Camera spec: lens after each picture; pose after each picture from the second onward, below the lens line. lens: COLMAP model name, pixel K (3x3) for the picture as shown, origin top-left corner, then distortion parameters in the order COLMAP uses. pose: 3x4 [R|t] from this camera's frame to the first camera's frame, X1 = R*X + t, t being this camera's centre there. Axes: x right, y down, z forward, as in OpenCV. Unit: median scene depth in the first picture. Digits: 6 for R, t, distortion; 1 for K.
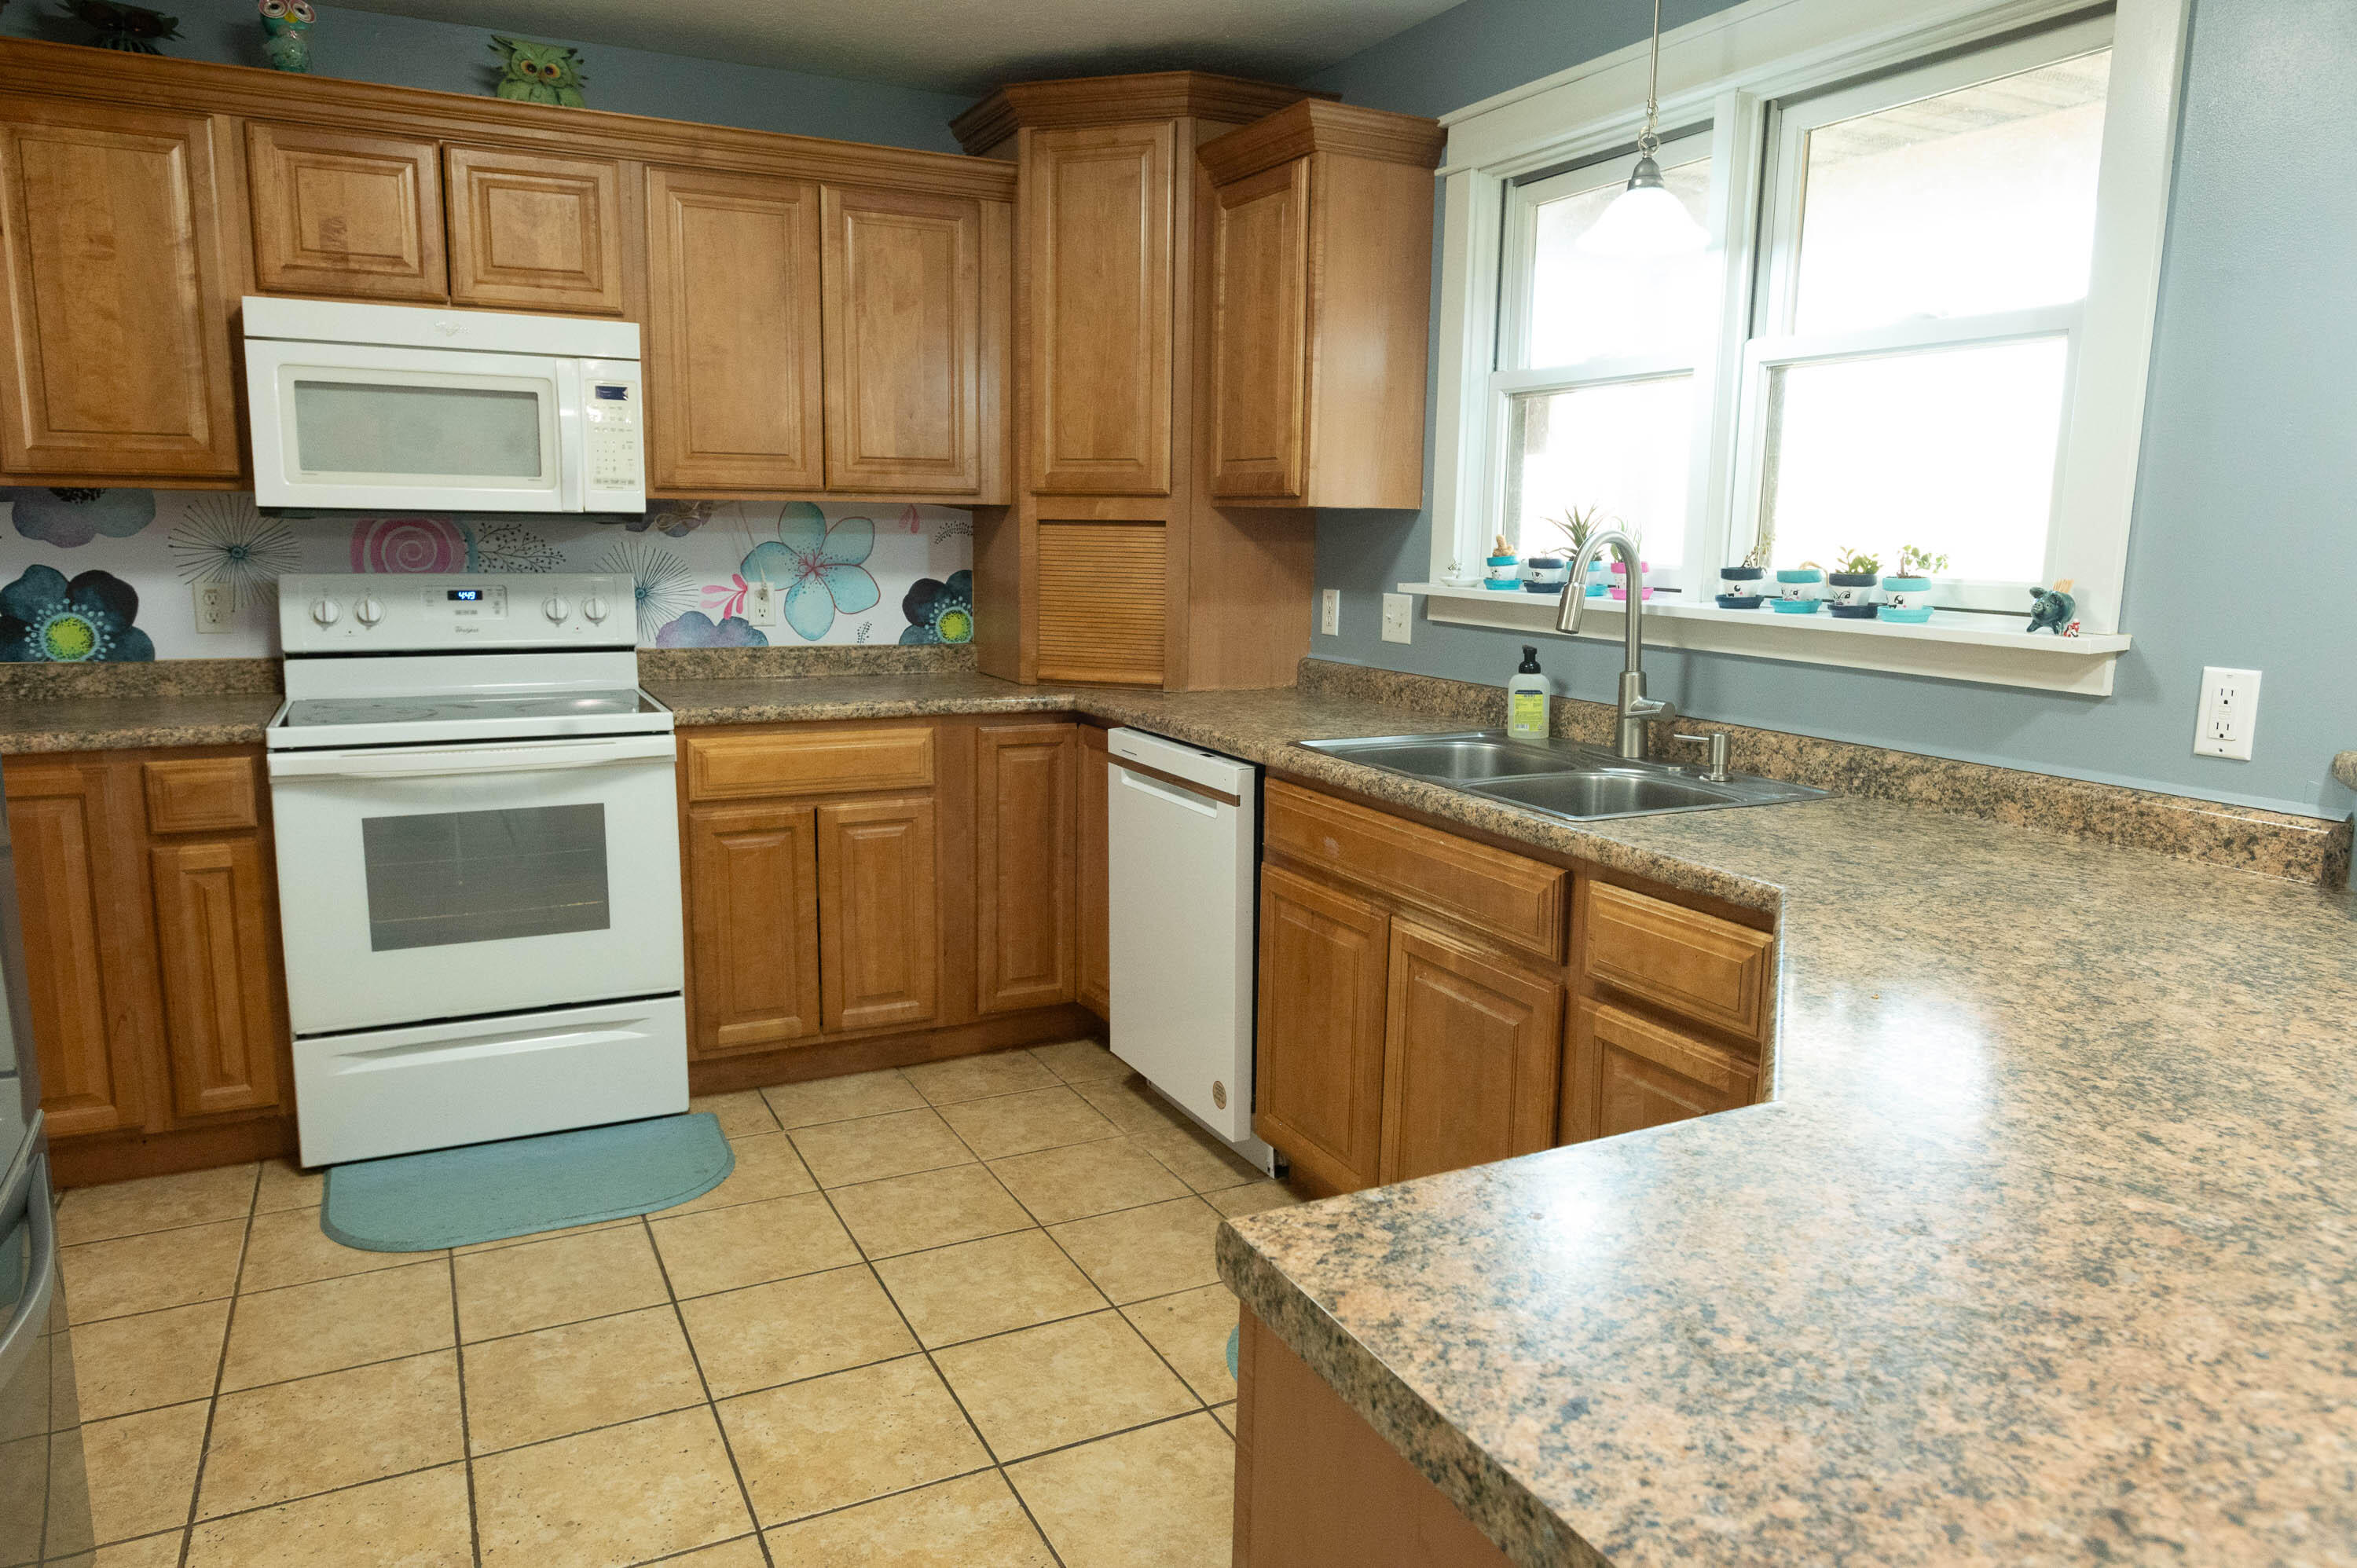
lens RADIAL K [[1554.7, 0, 1182.6], [0, 1554.7, 779.3], [0, 0, 1]] dist [-0.008397, -0.007322]
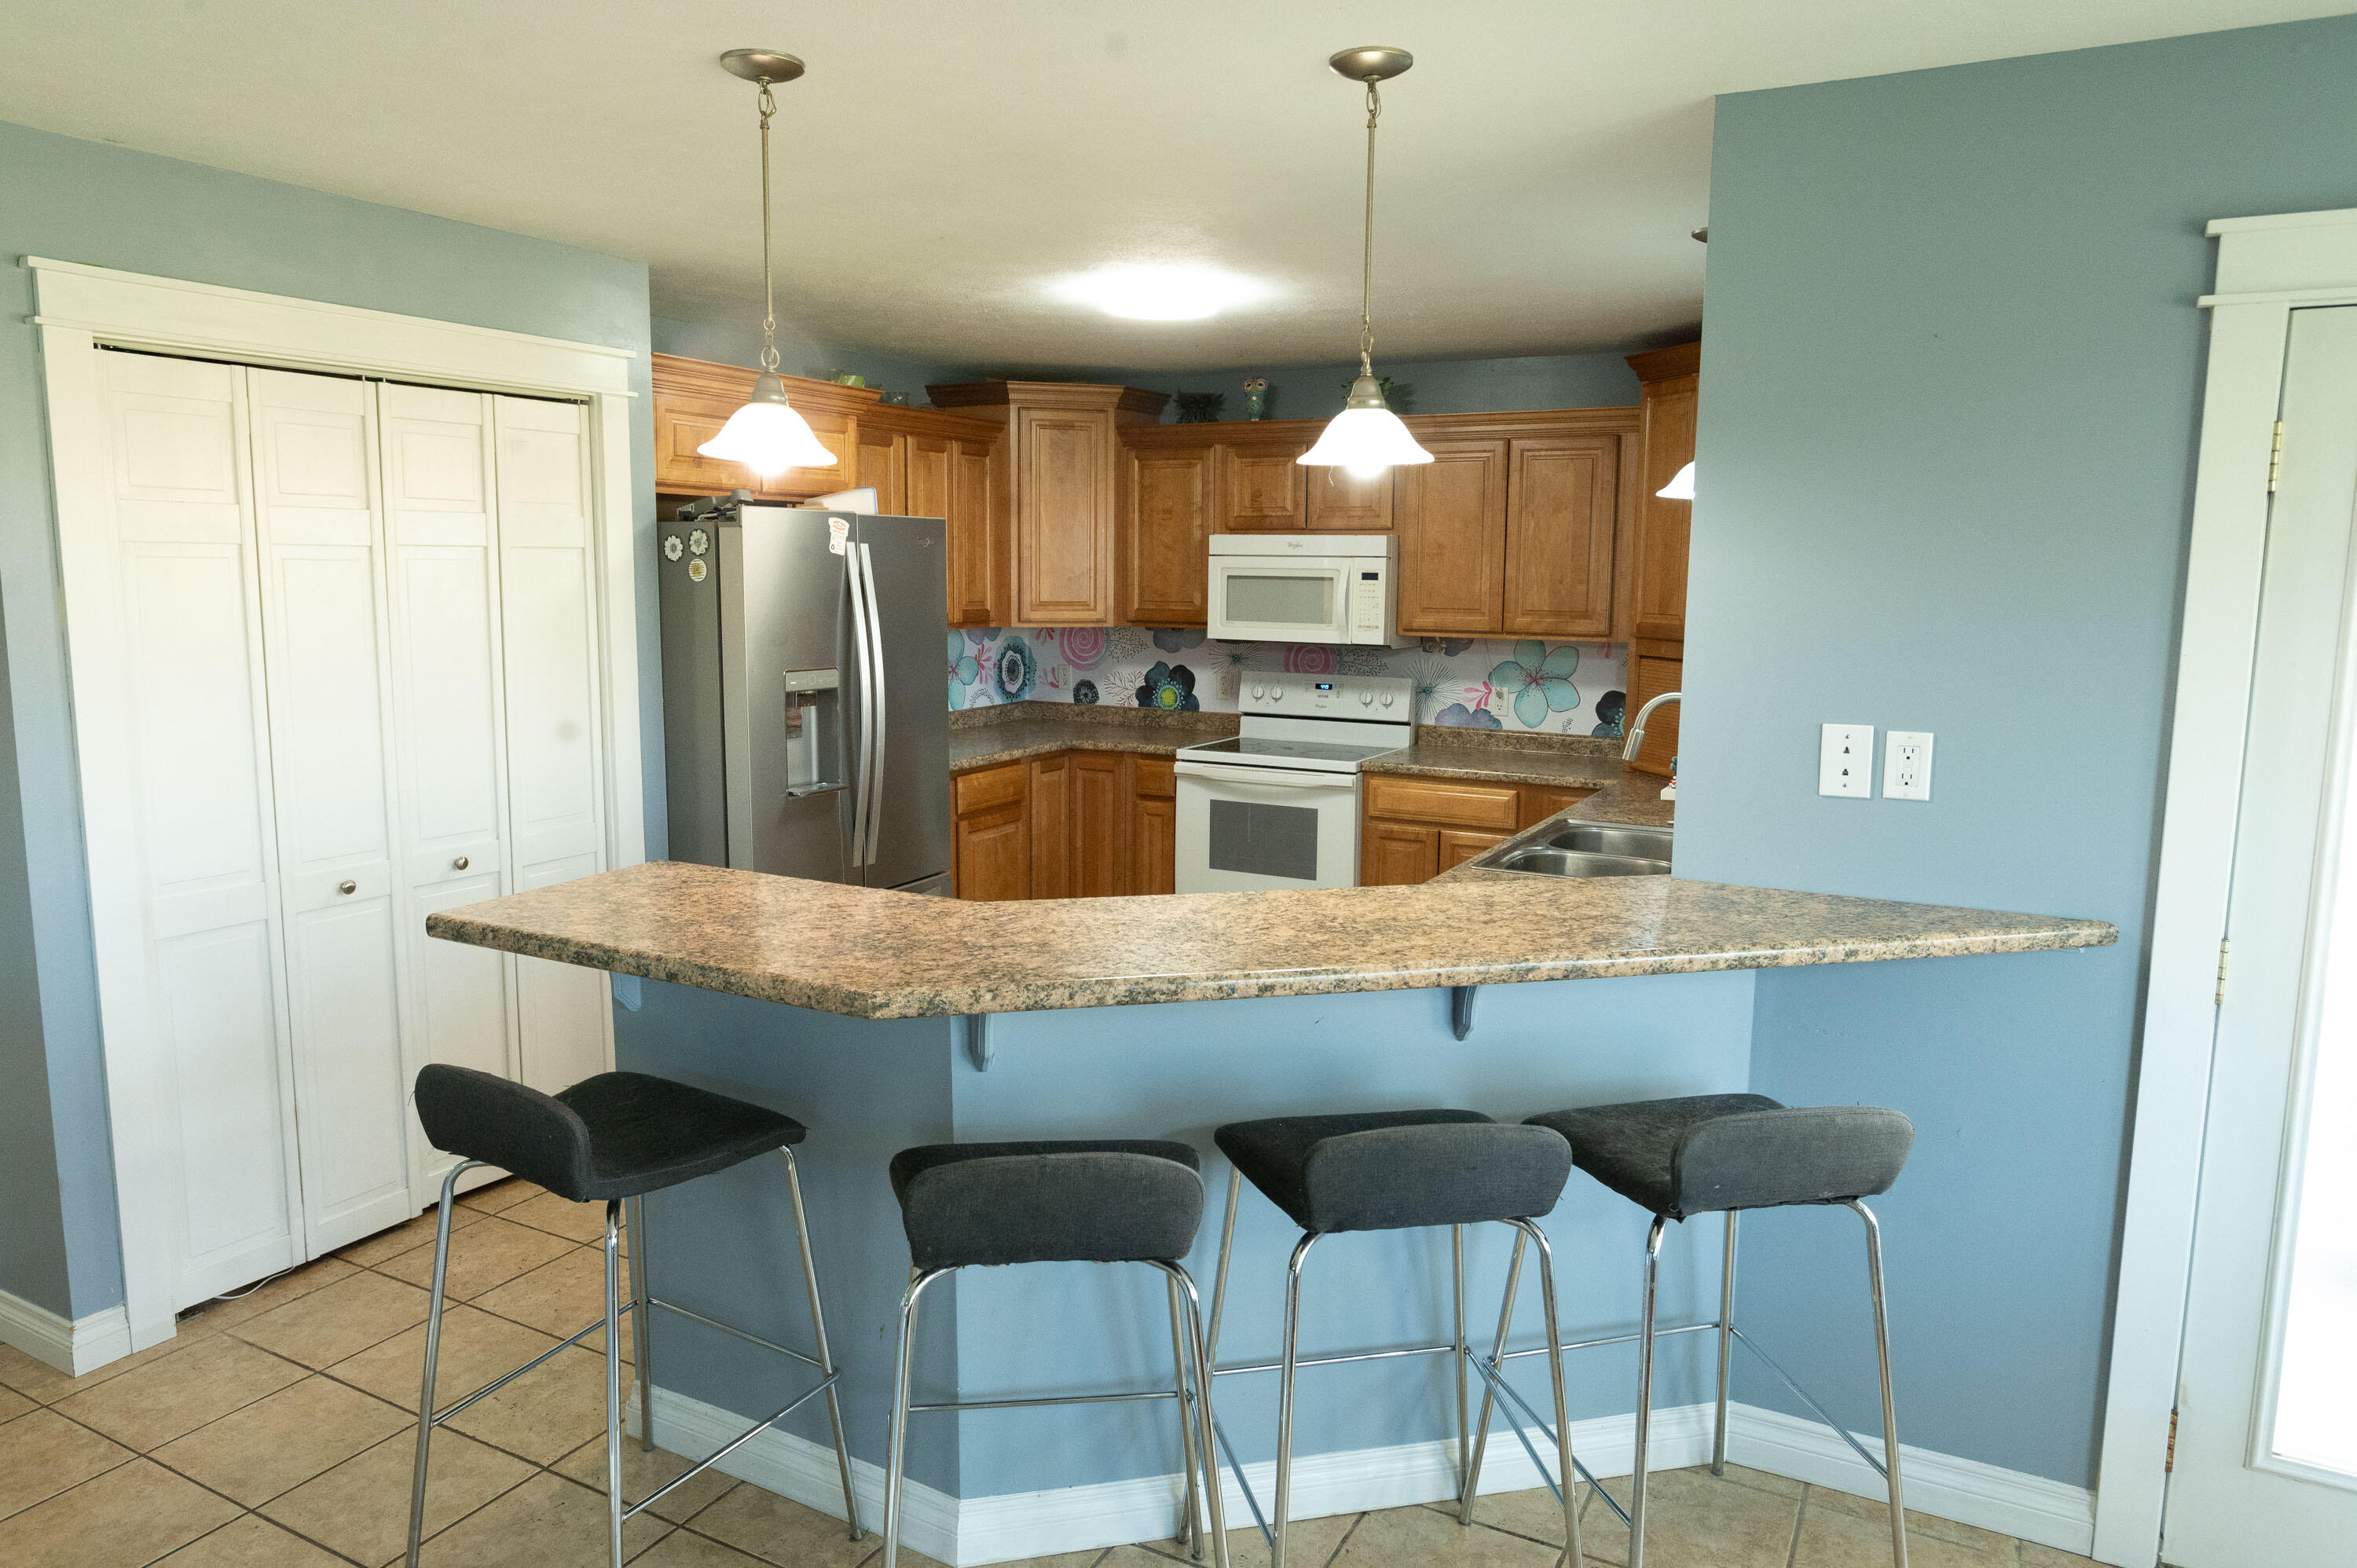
lens RADIAL K [[1554.7, 0, 1178.6], [0, 1554.7, 781.2], [0, 0, 1]] dist [-0.008397, -0.007322]
pose [[0.558219, 0.105336, -0.822980, 0.945166], [-0.134531, 0.990273, 0.035497, -0.054718], [0.818714, 0.090902, 0.566960, -0.133931]]
